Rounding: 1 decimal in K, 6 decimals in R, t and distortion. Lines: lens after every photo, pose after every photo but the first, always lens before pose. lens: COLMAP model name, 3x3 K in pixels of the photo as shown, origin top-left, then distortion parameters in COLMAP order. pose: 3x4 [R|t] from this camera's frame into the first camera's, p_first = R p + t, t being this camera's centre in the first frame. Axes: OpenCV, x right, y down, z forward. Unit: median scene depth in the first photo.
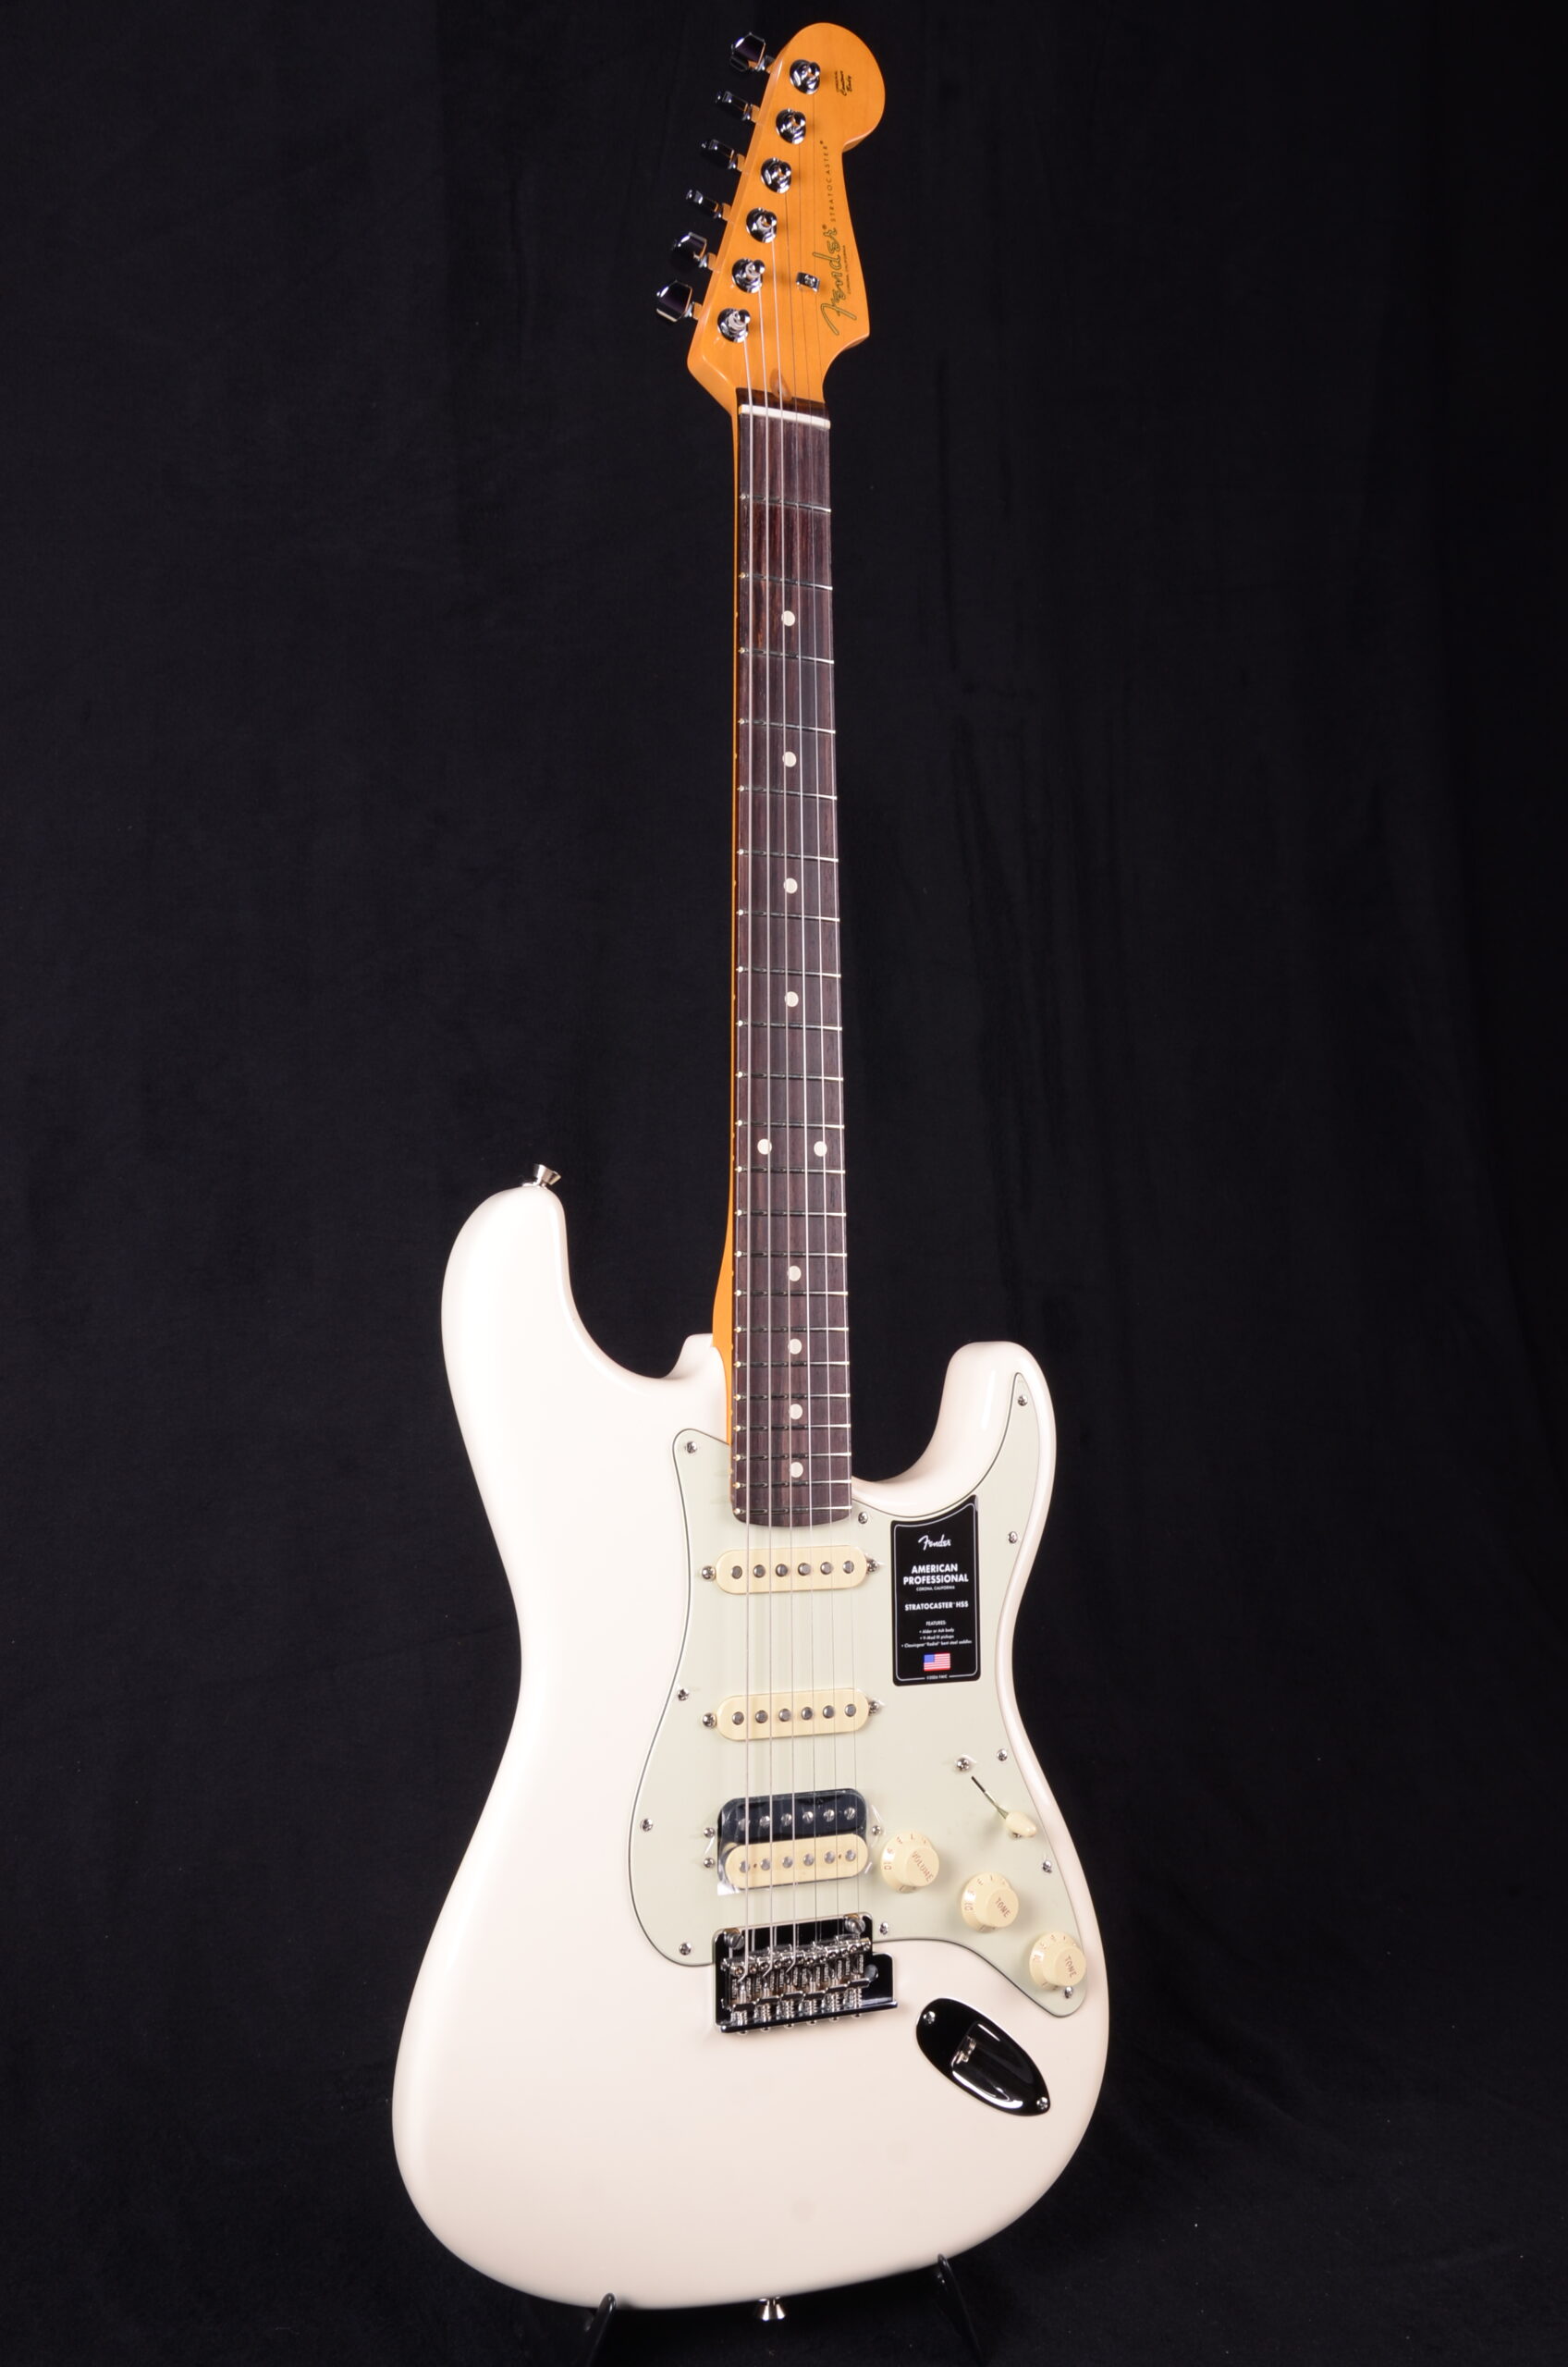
lens RADIAL K [[2559.4, 0, 787.8], [0, 2559.4, 1220.4], [0, 0, 1]] dist [-0.031837, 0.246139]
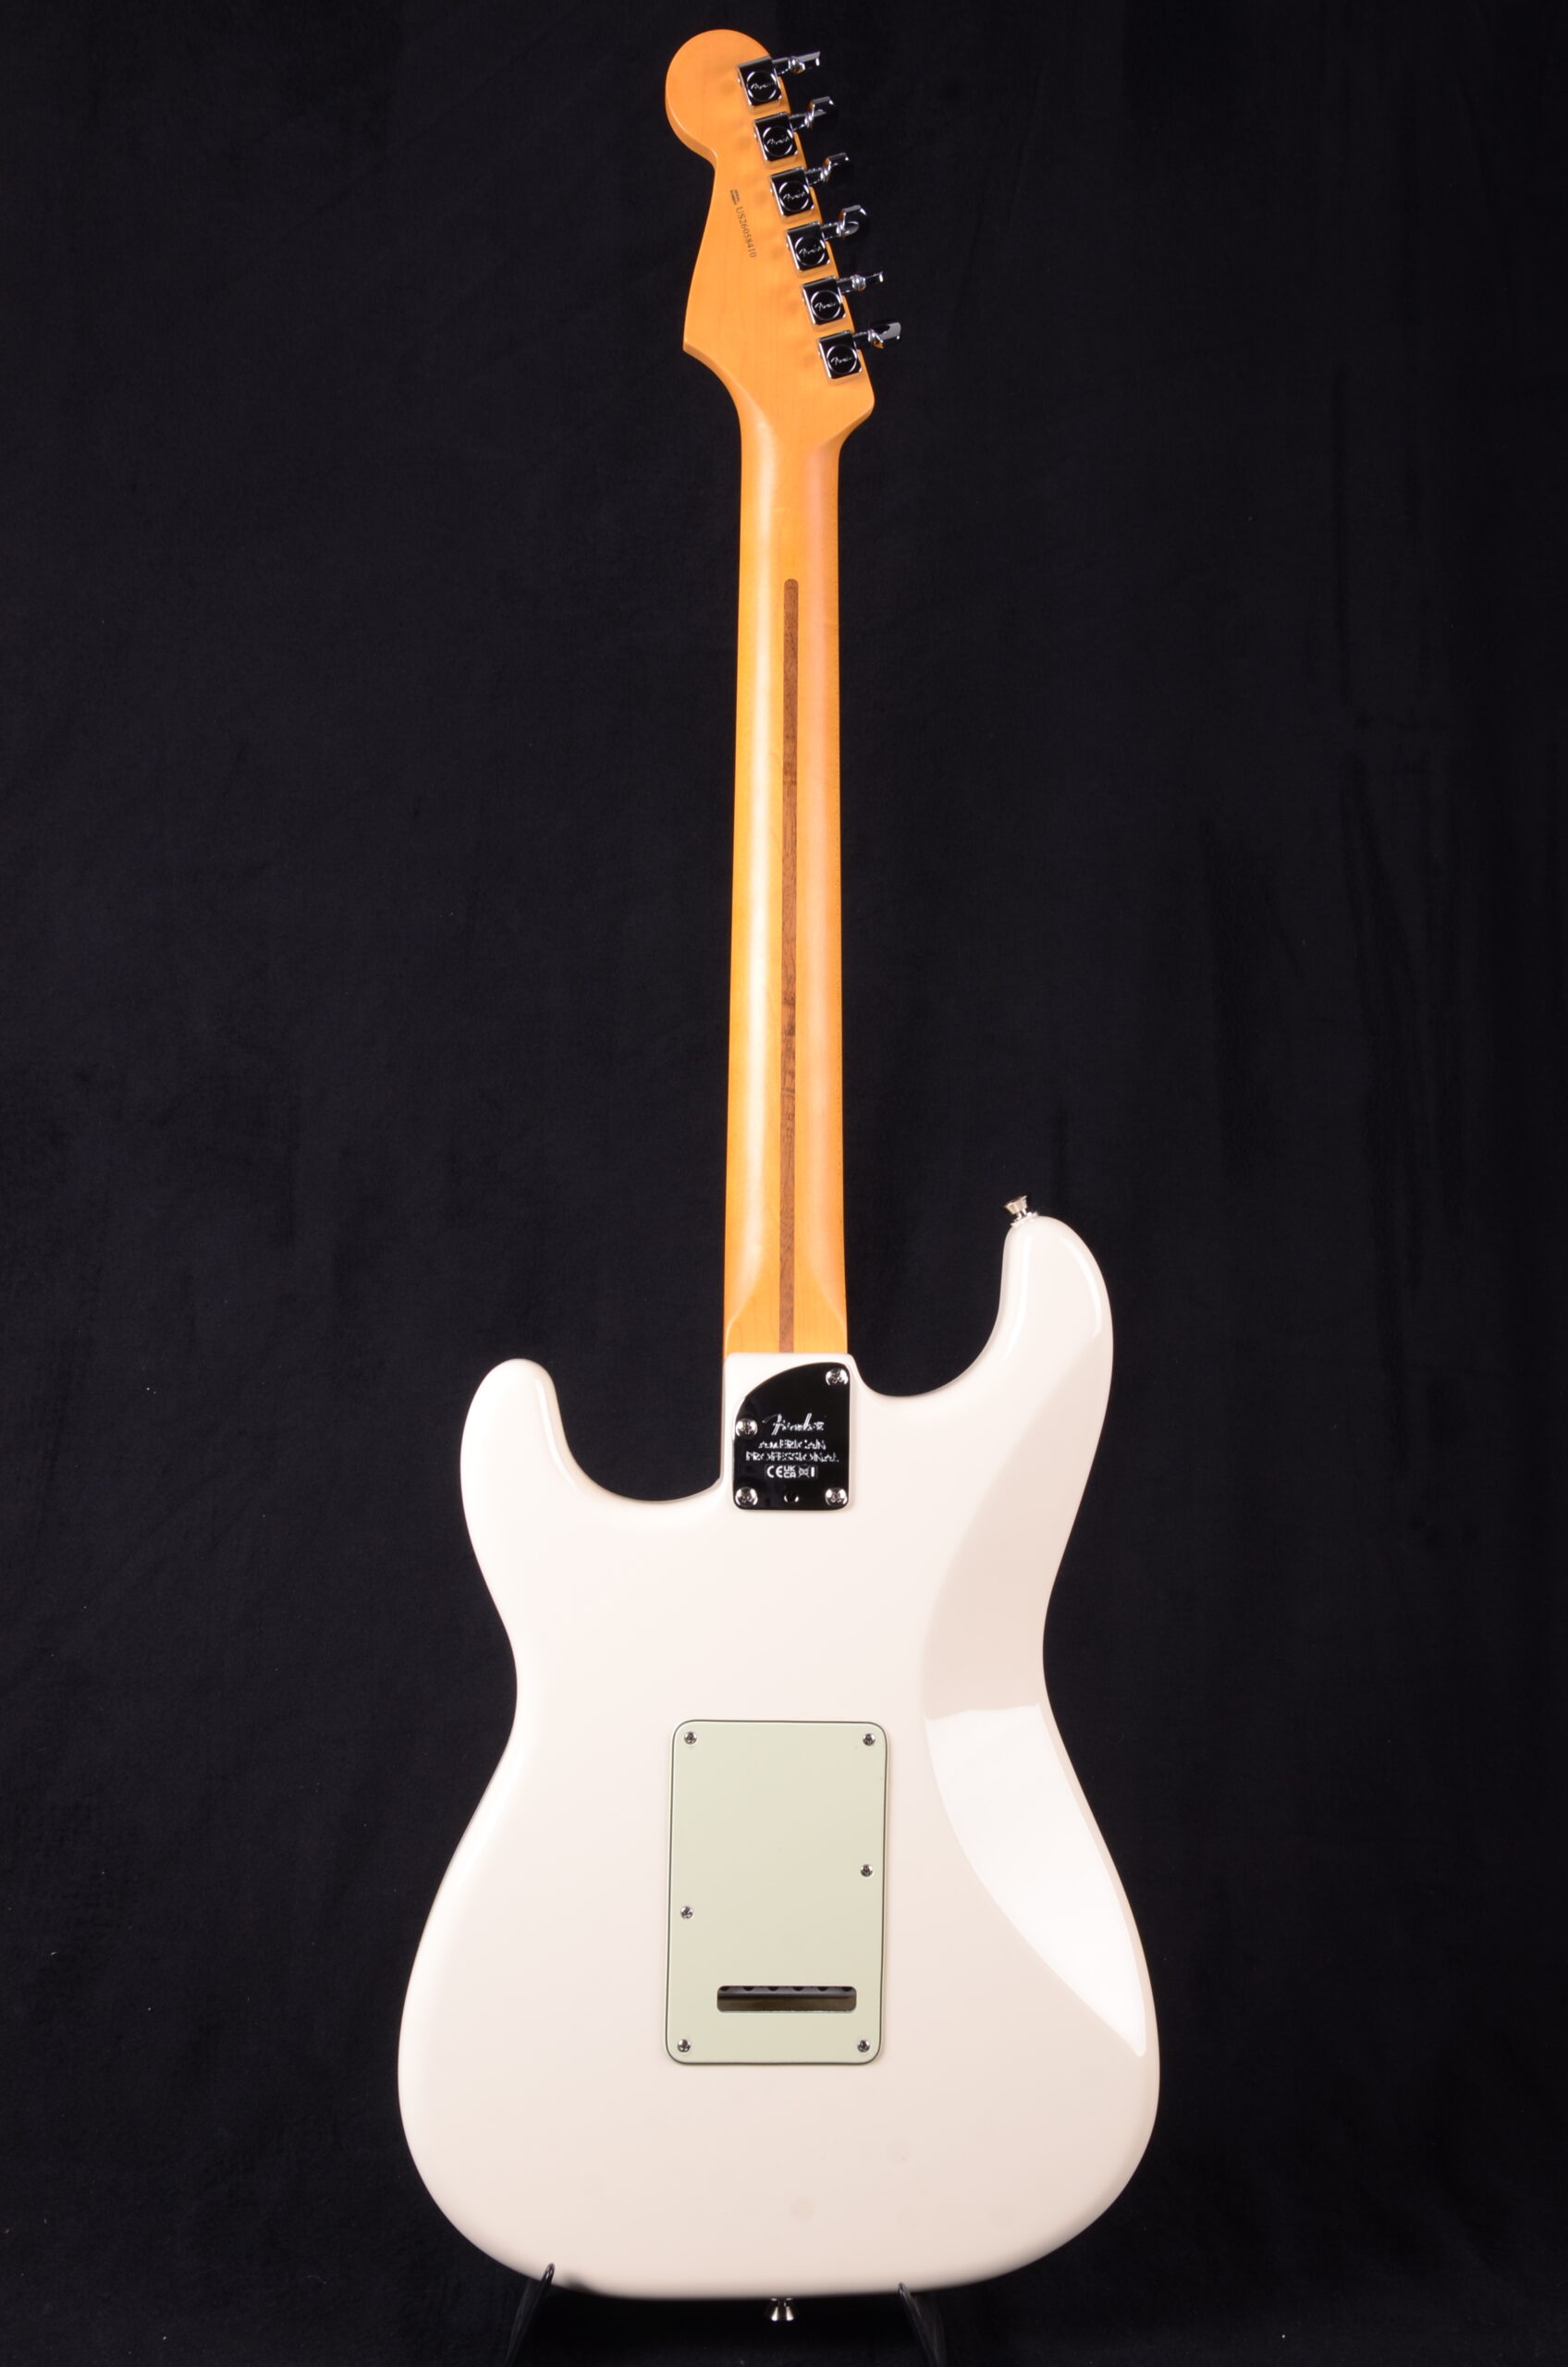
lens RADIAL K [[3062.2, 0, 789.0], [0, 3062.2, 1223.4], [0, 0, 1]] dist [0.051179, 0.345365]
pose [[0.925031, -0.014964, -0.379598, 0.469811], [-0.010602, 0.997818, -0.065170, 0.073272], [0.379744, 0.064309, 0.922853, -0.141194]]
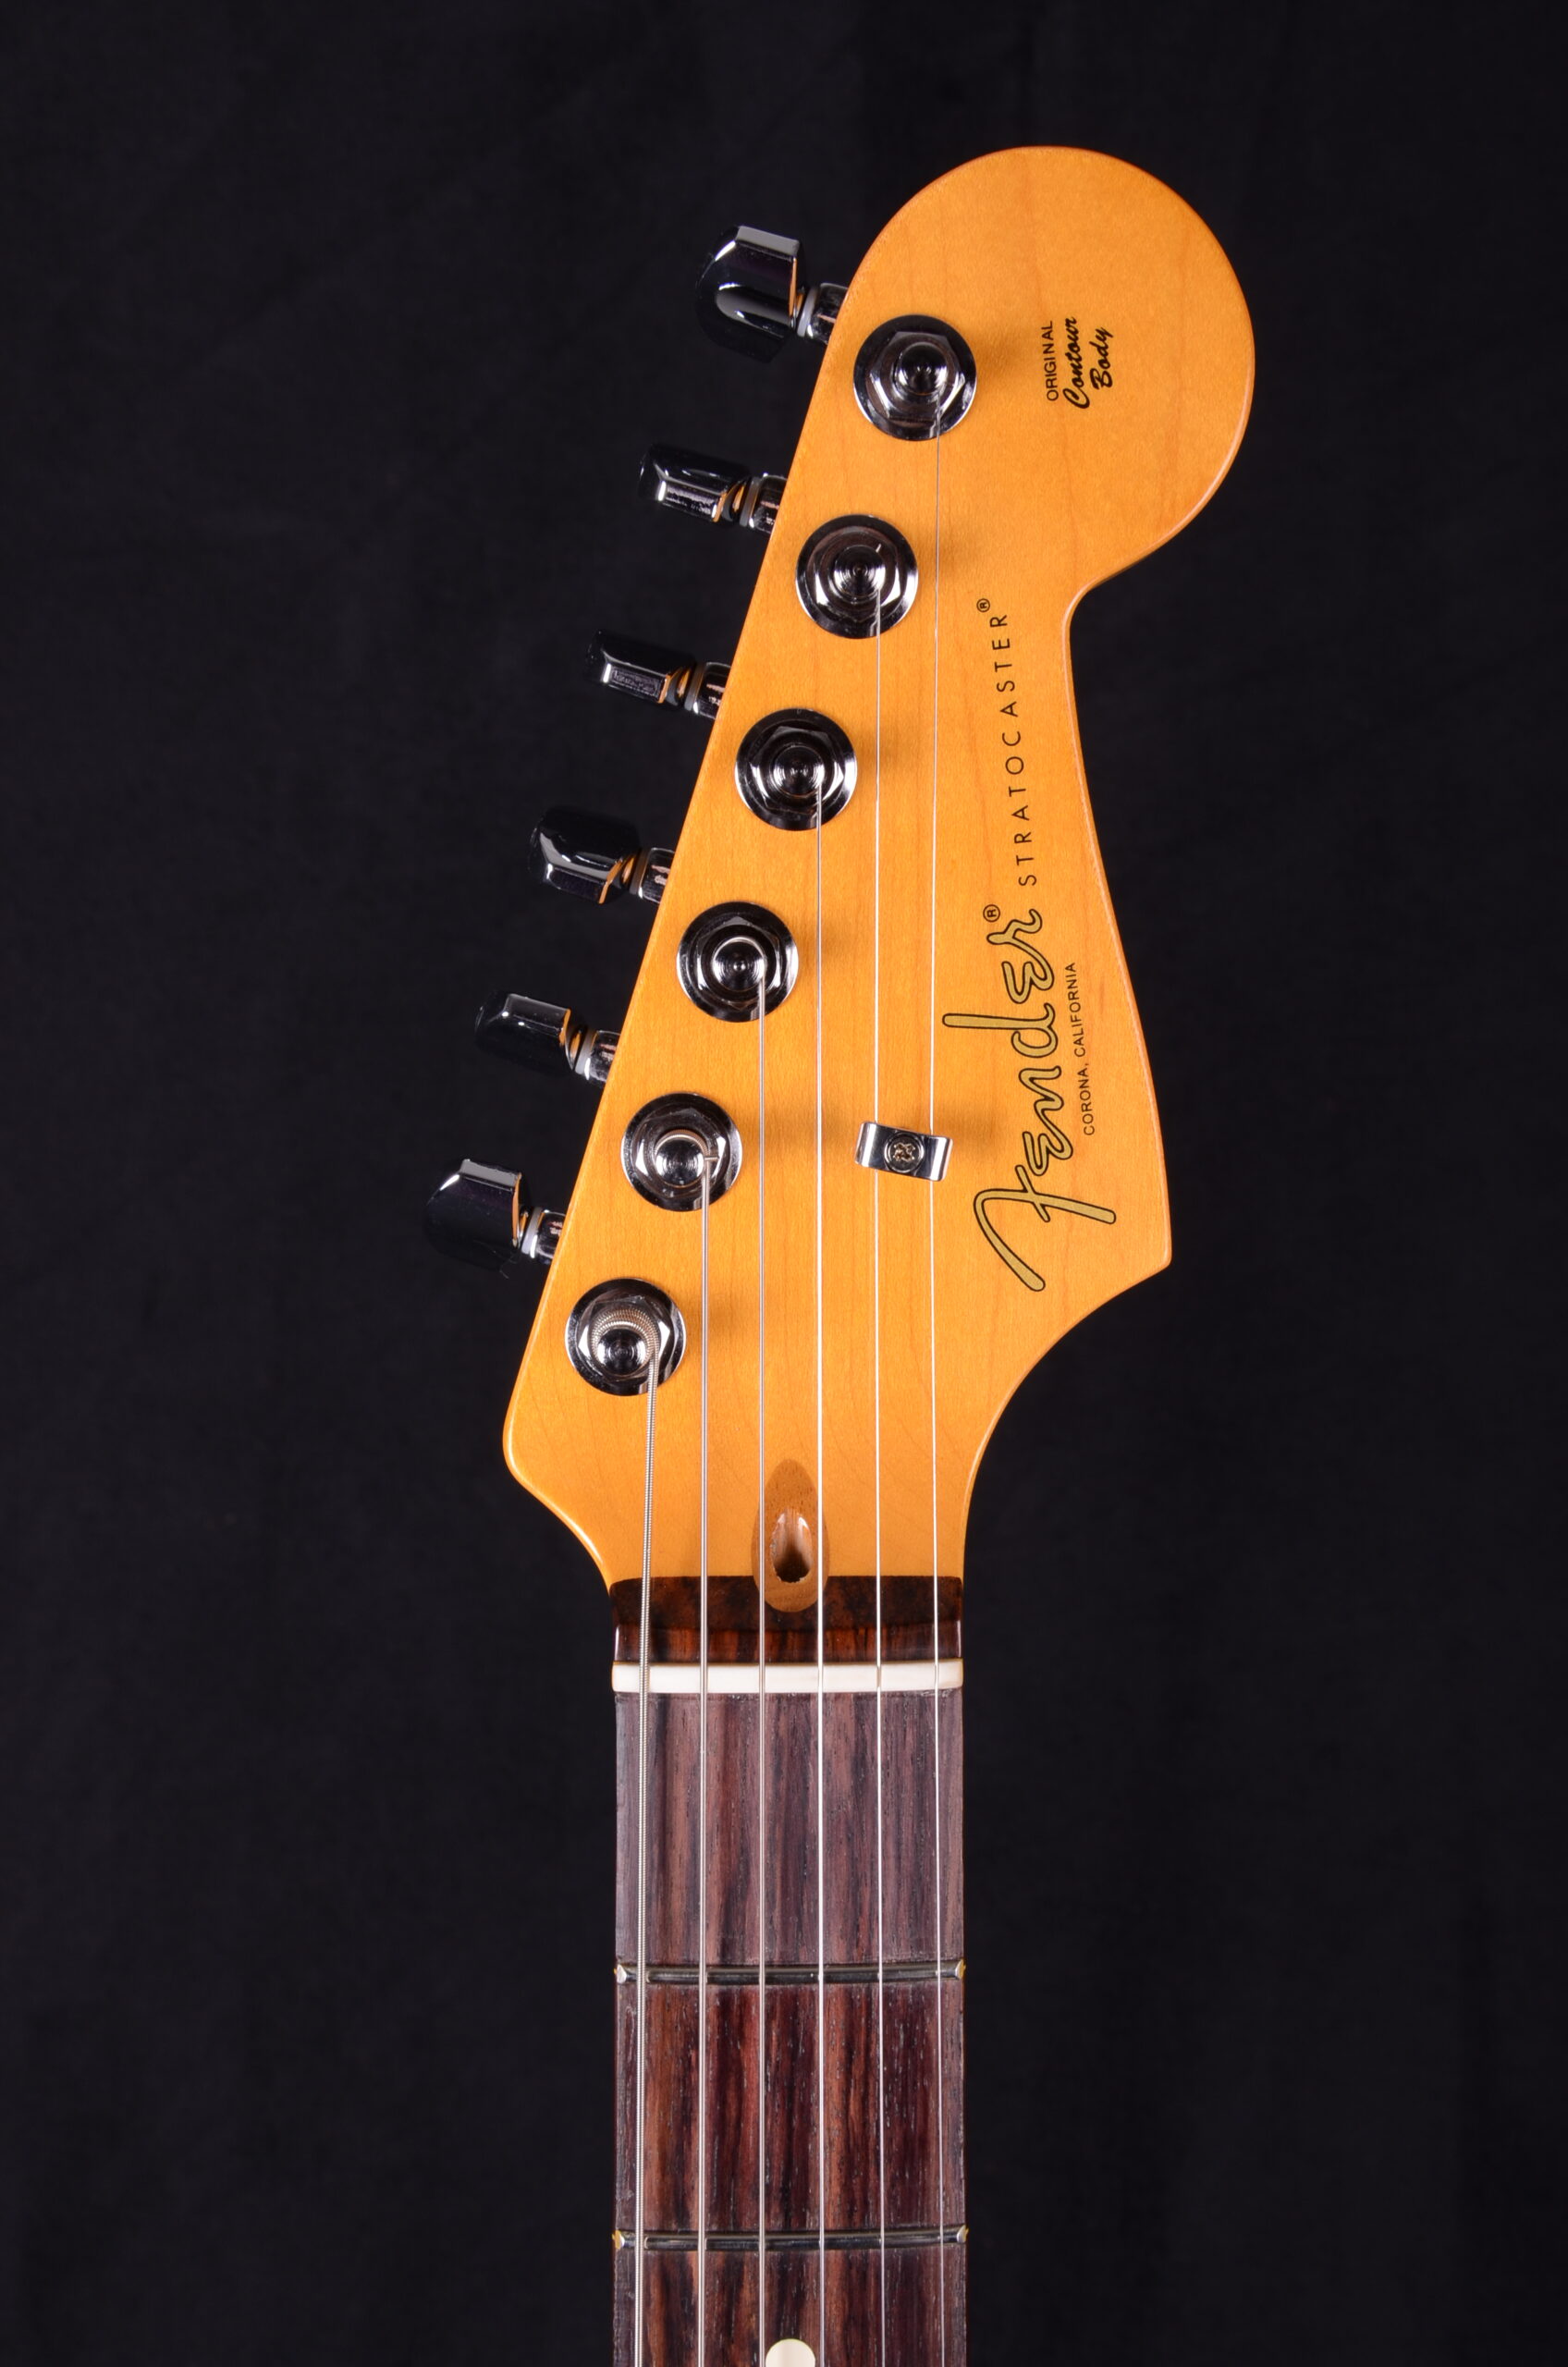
lens RADIAL K [[2928.3, 0, 793.9], [0, 2928.3, 1221.3], [0, 0, 1]] dist [-0.007102, 0.330986]
pose [[0.896890, 0.055461, -0.438762, 0.140254], [0.020093, 0.985971, 0.165702, -0.416925], [0.441797, -0.157432, 0.883194, 0.717430]]
